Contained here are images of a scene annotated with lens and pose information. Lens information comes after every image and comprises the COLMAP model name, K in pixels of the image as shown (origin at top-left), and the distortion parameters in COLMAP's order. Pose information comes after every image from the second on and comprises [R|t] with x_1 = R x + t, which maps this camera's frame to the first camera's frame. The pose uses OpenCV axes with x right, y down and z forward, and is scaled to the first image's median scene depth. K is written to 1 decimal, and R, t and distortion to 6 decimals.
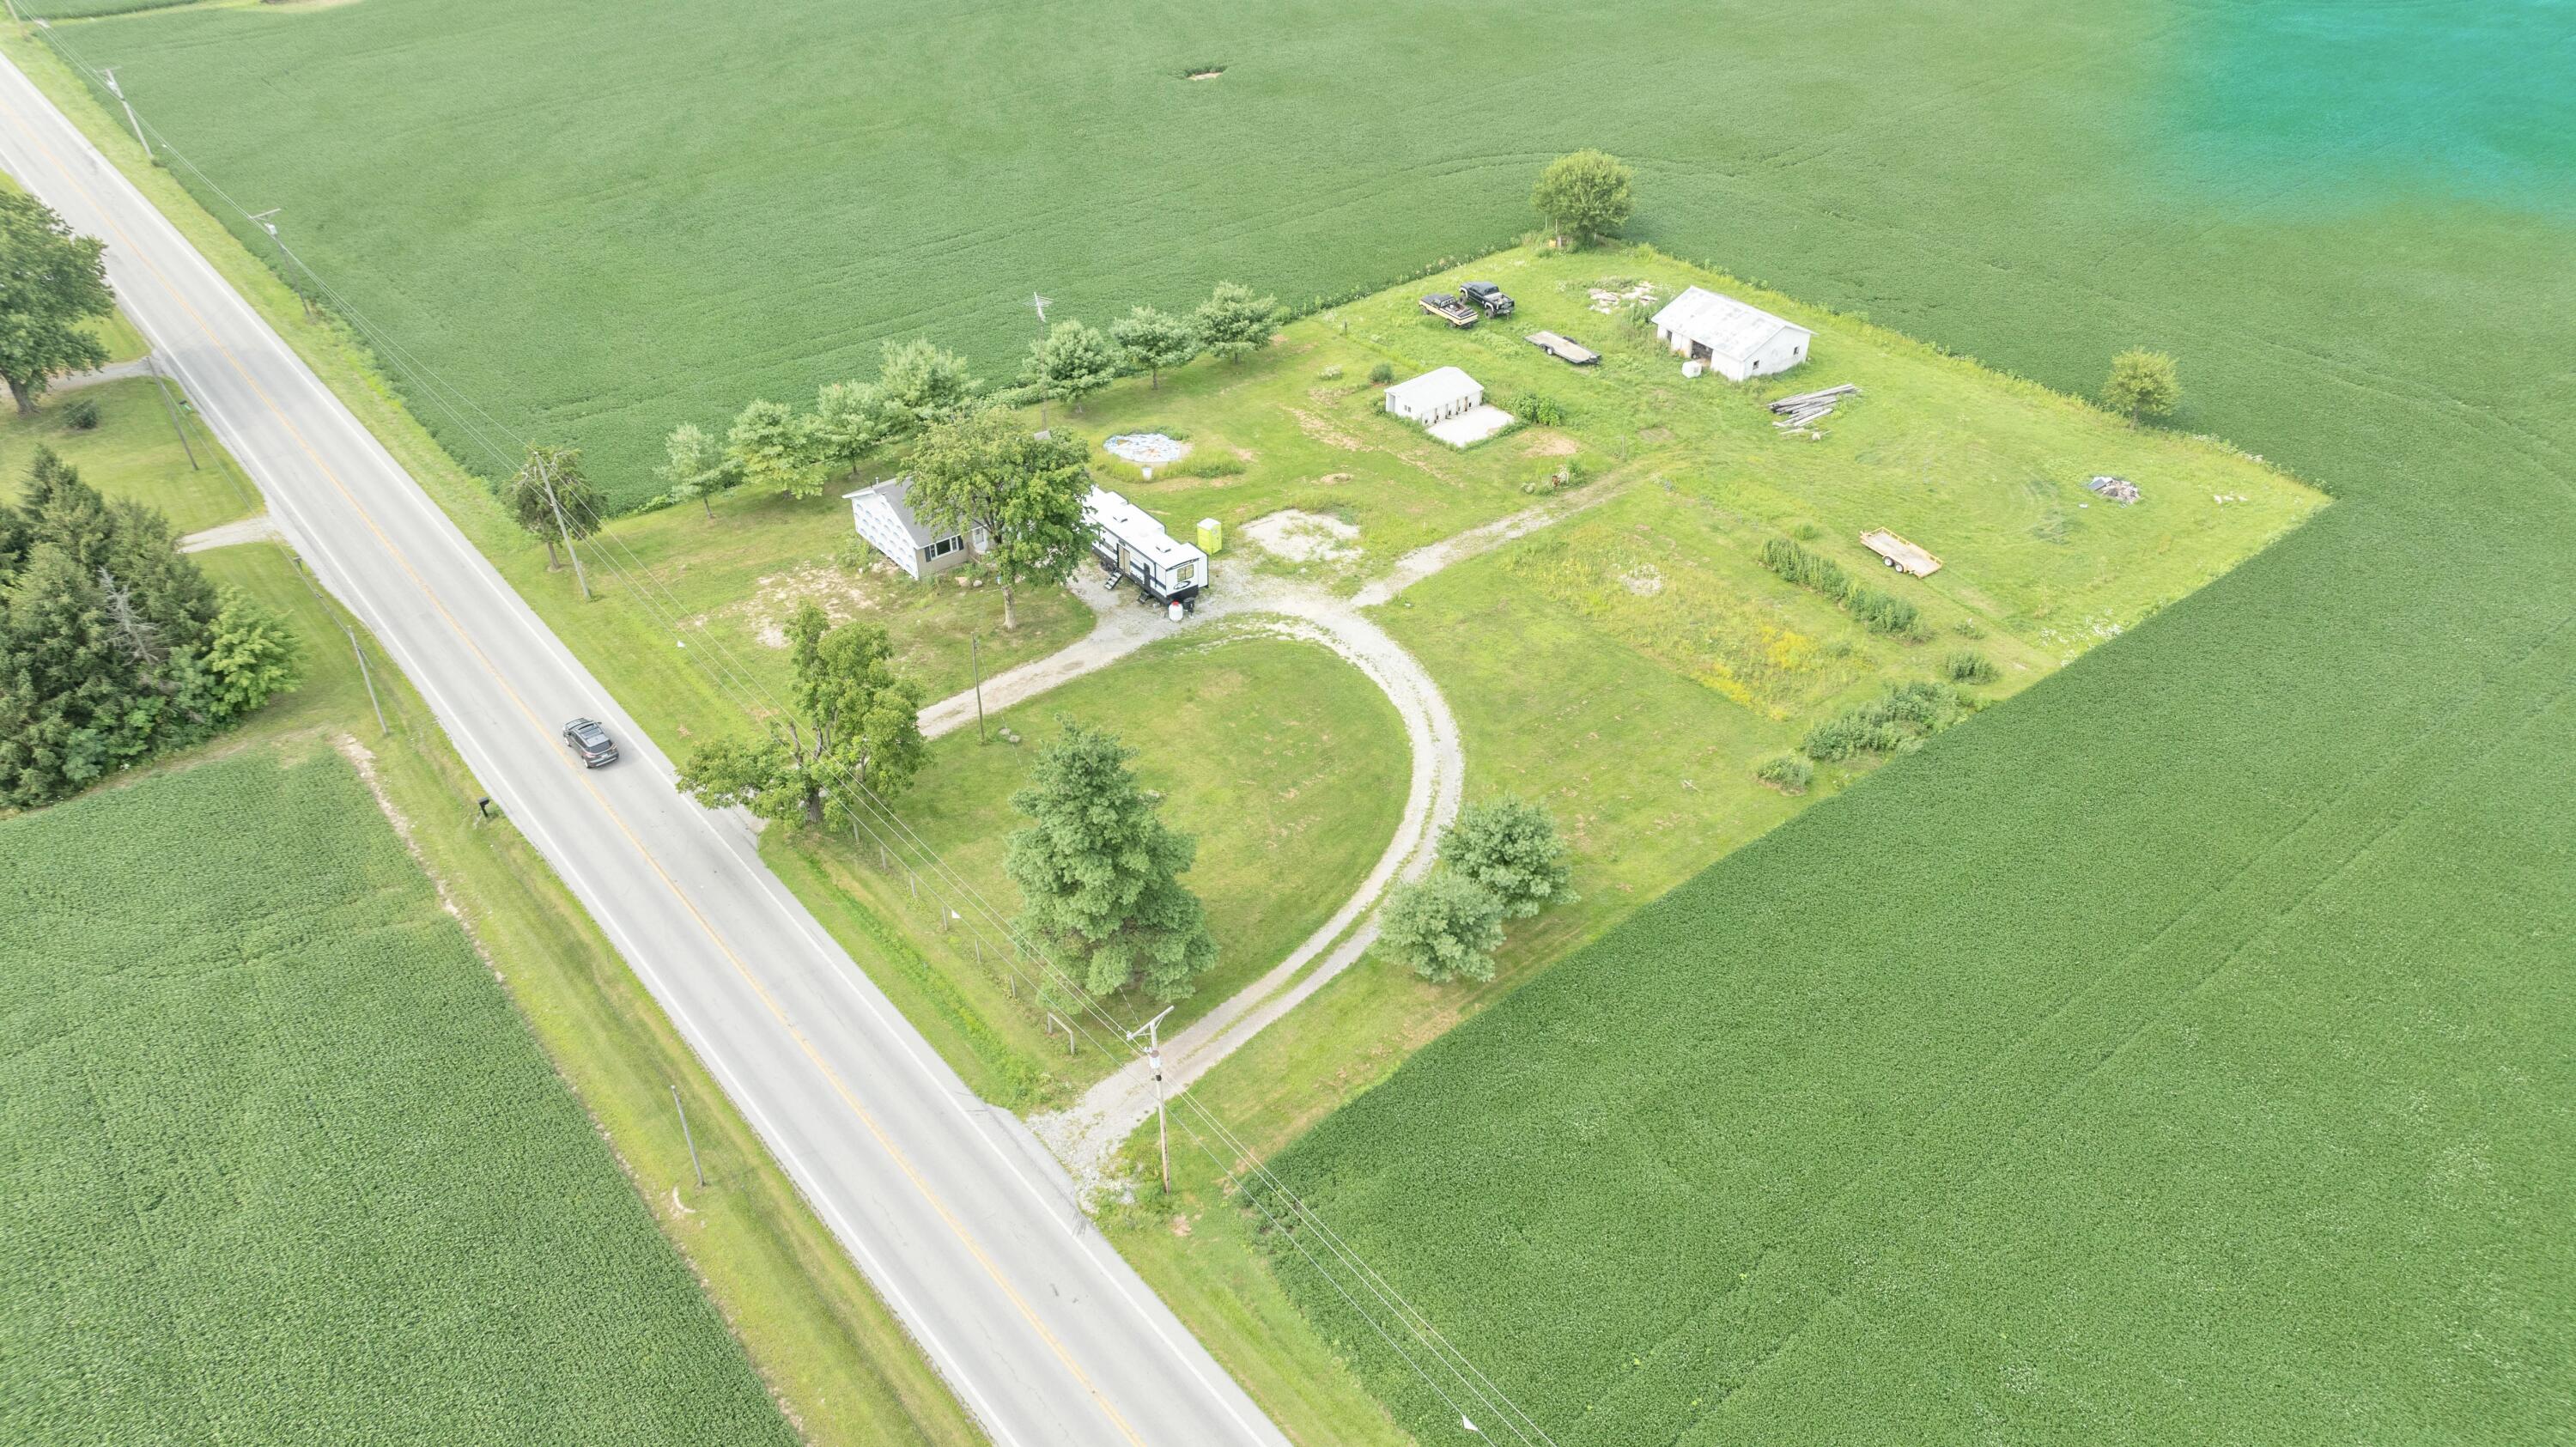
lens RADIAL K [[1815.5, 0, 1293.5], [0, 1815.5, 720.9], [0, 0, 1]] dist [-0.007406, 0.004496]
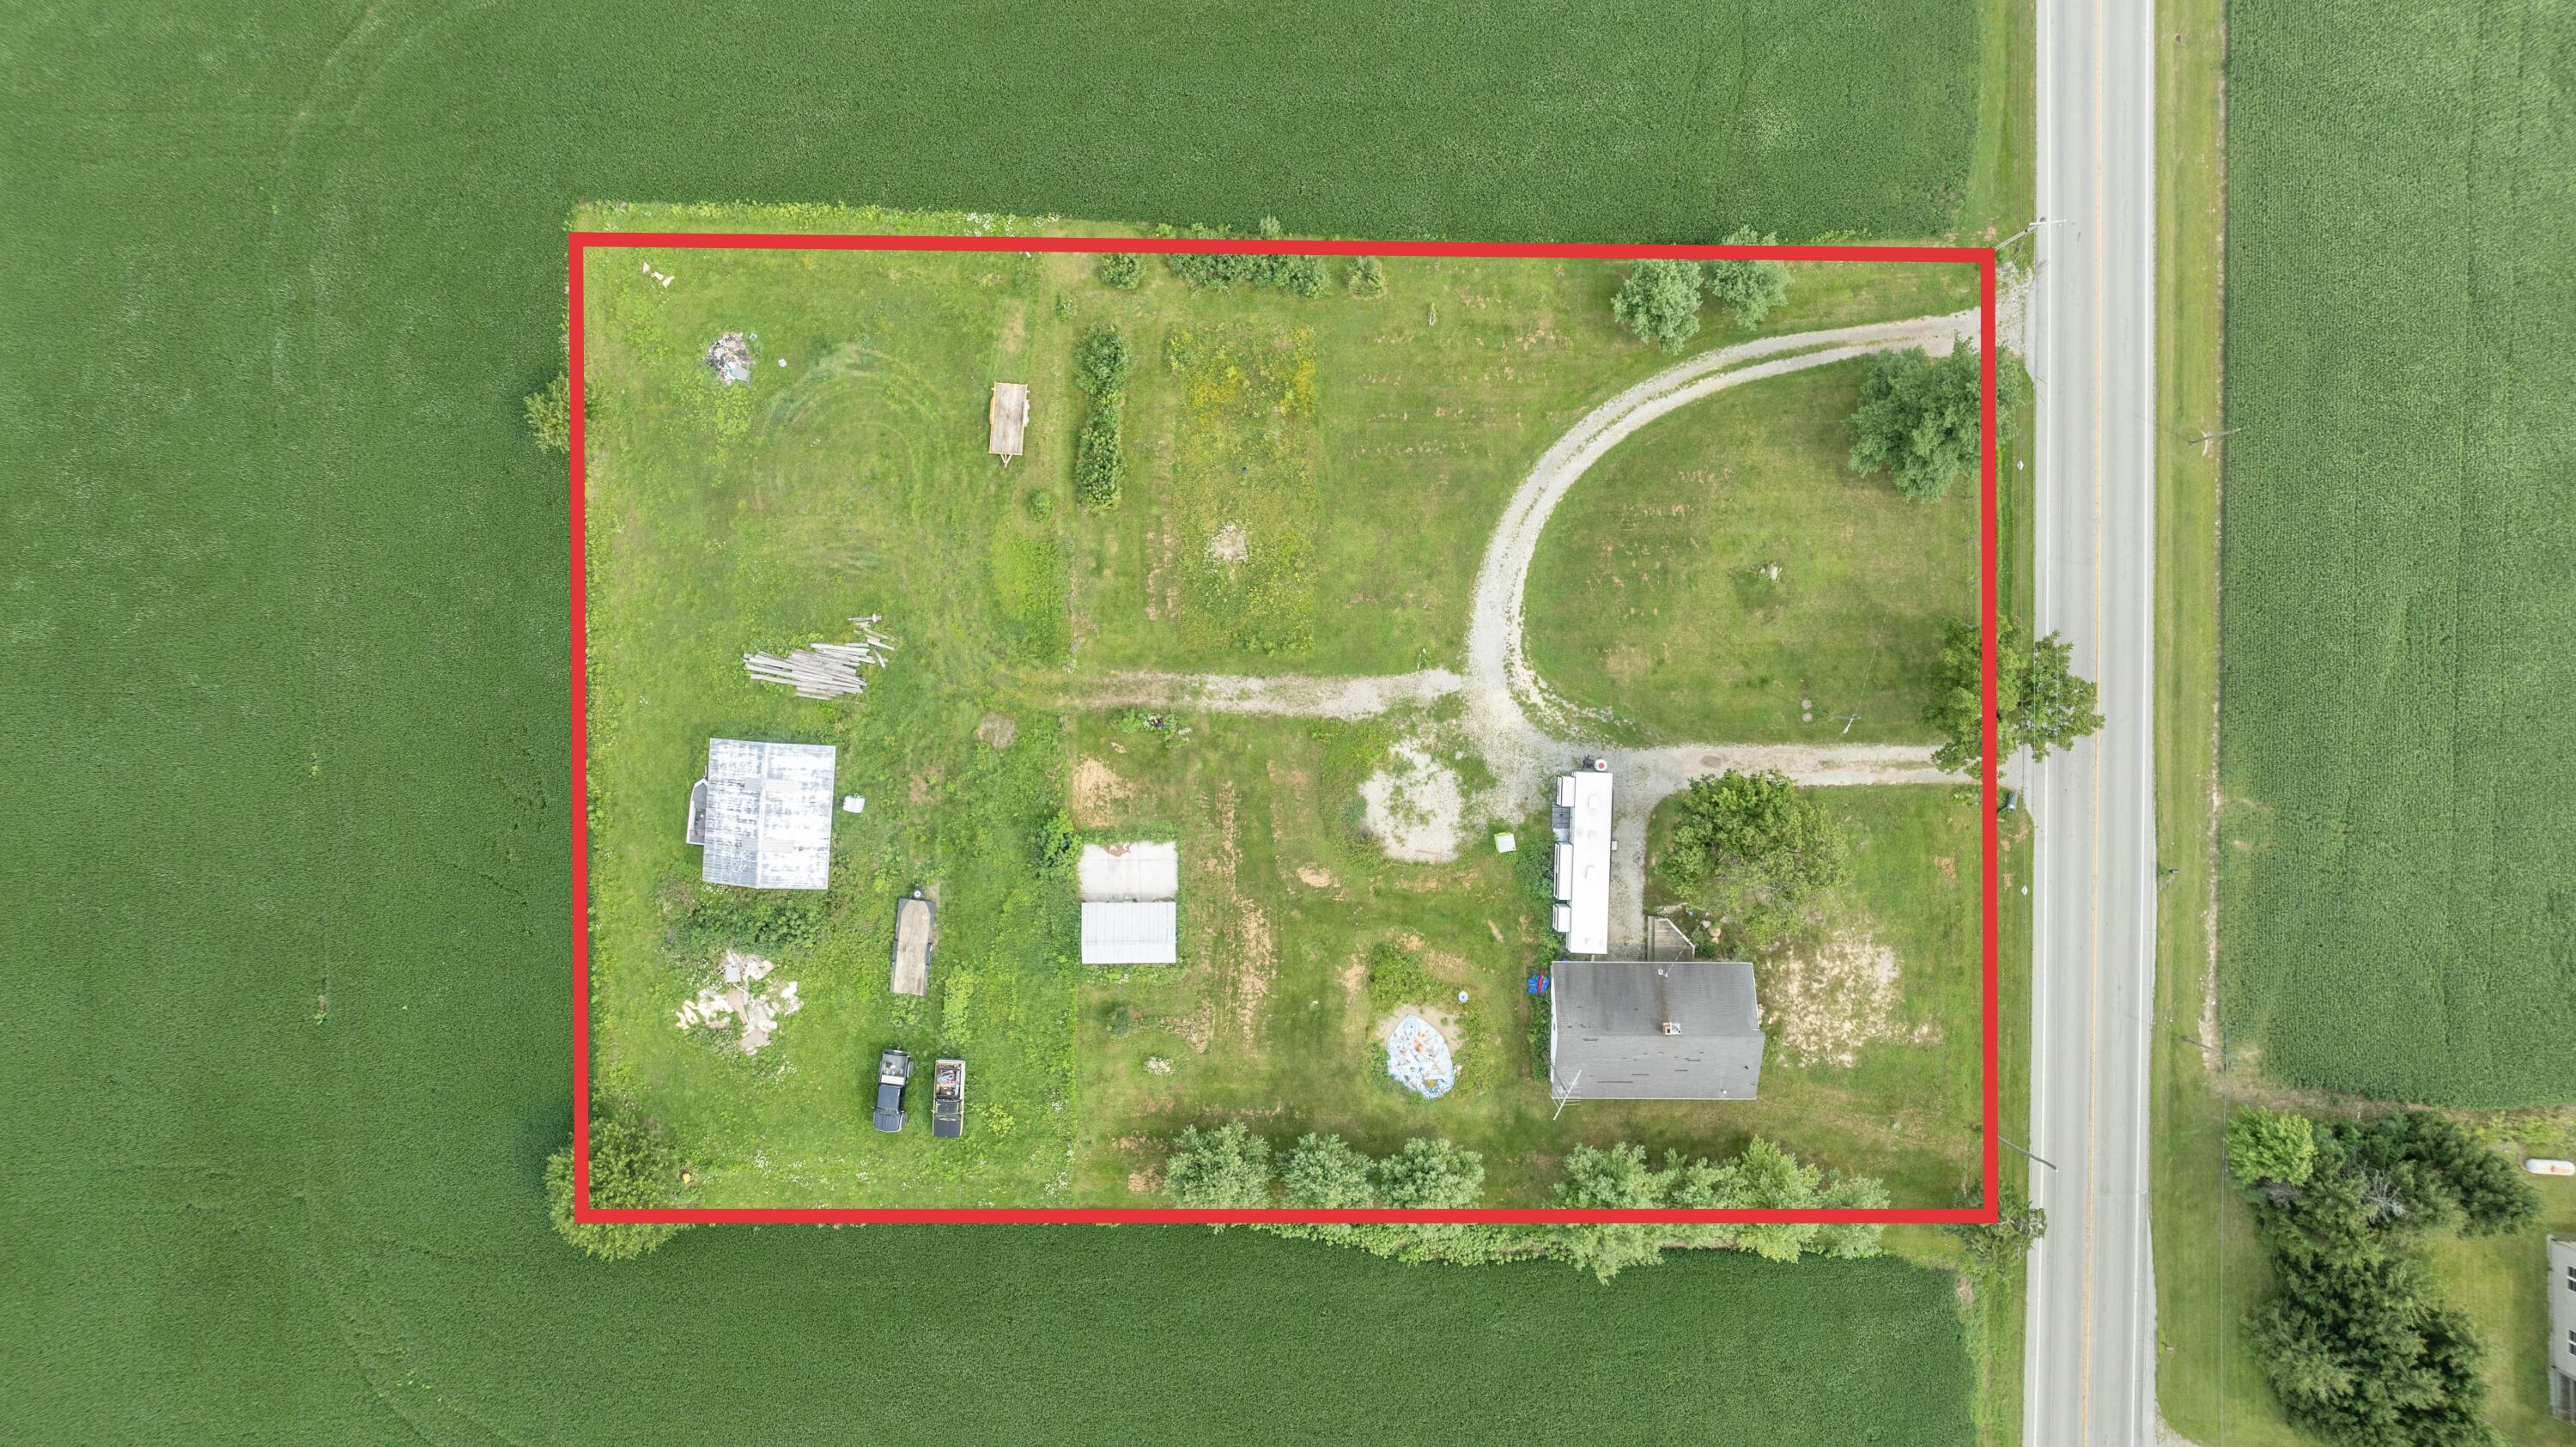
lens RADIAL K [[1815.5, 0, 1295.7], [0, 1815.5, 713.6], [0, 0, 1]] dist [-0.007406, 0.004496]
pose [[-0.767994, -0.640326, -0.012953, 0.115199], [0.363605, -0.452570, 0.814231, -1.030521], [-0.527235, 0.620615, 0.580397, 0.425771]]
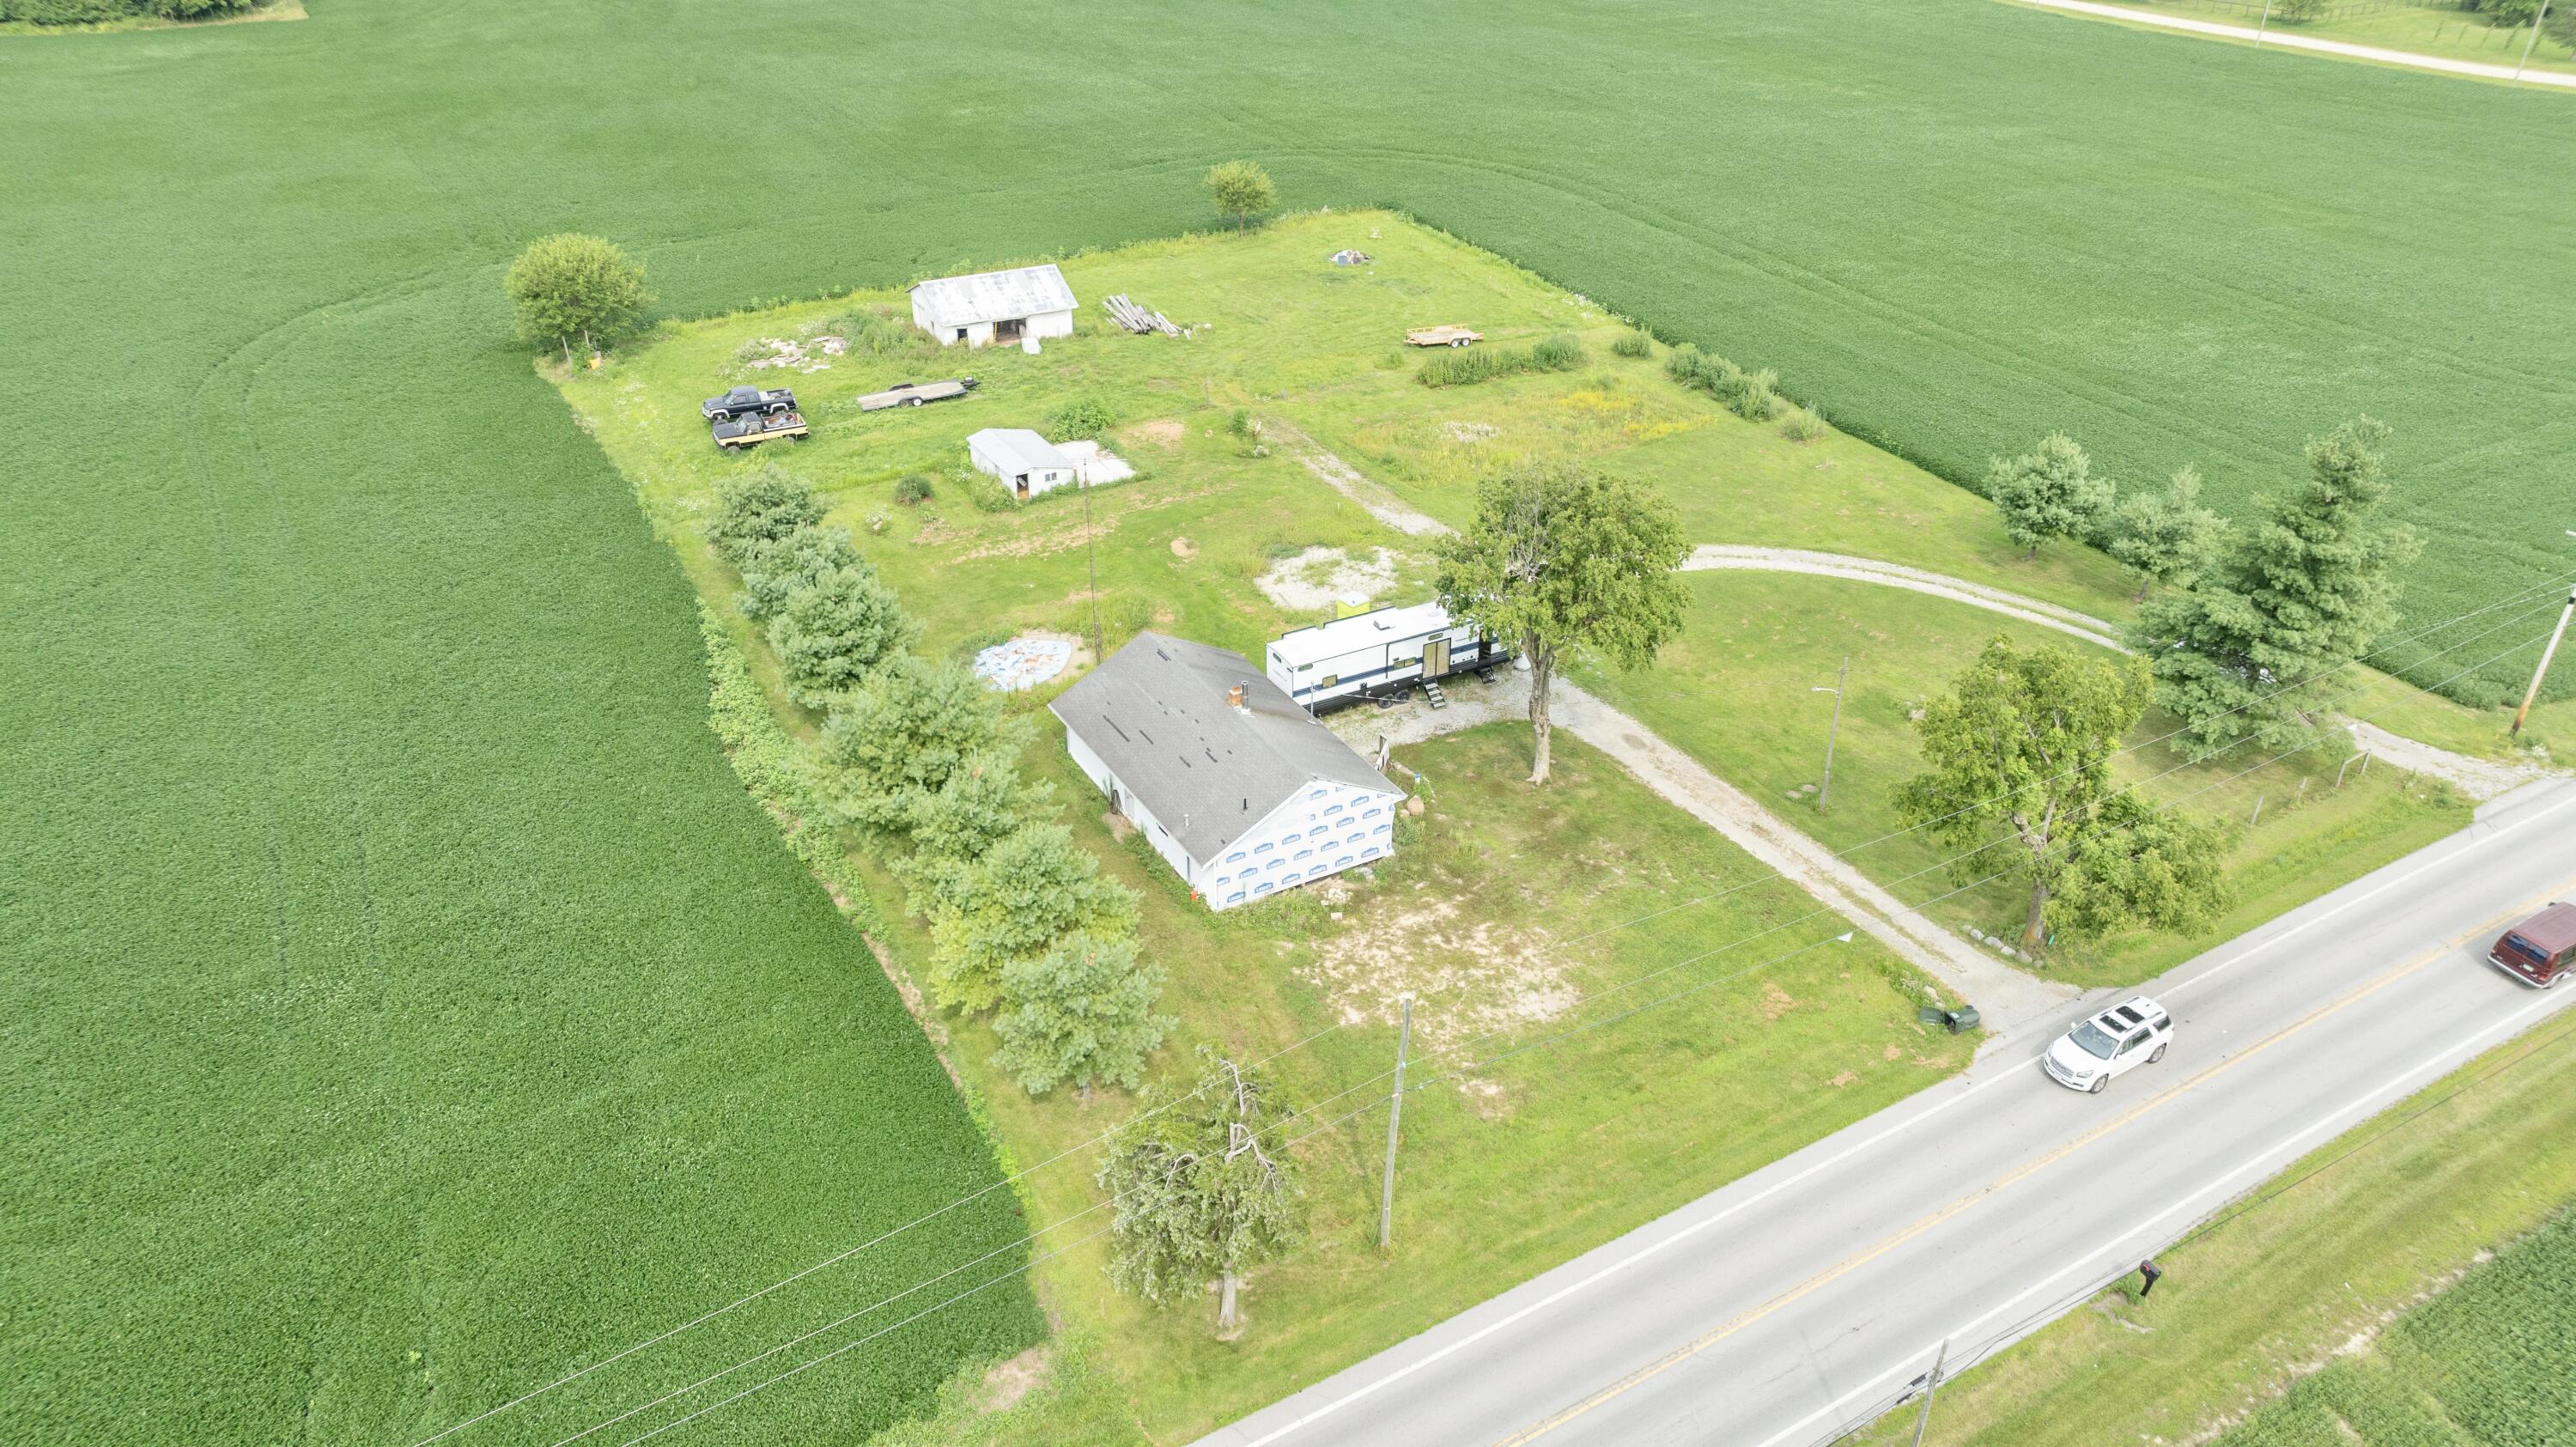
lens RADIAL K [[1815.5, 0, 1277.9], [0, 1815.5, 725.7], [0, 0, 1]] dist [-0.007406, 0.004496]
pose [[0.165567, -0.505058, 0.847056, -0.744490], [0.566169, 0.751946, 0.337684, -0.355819], [-0.807490, 0.423668, 0.410445, 0.780960]]
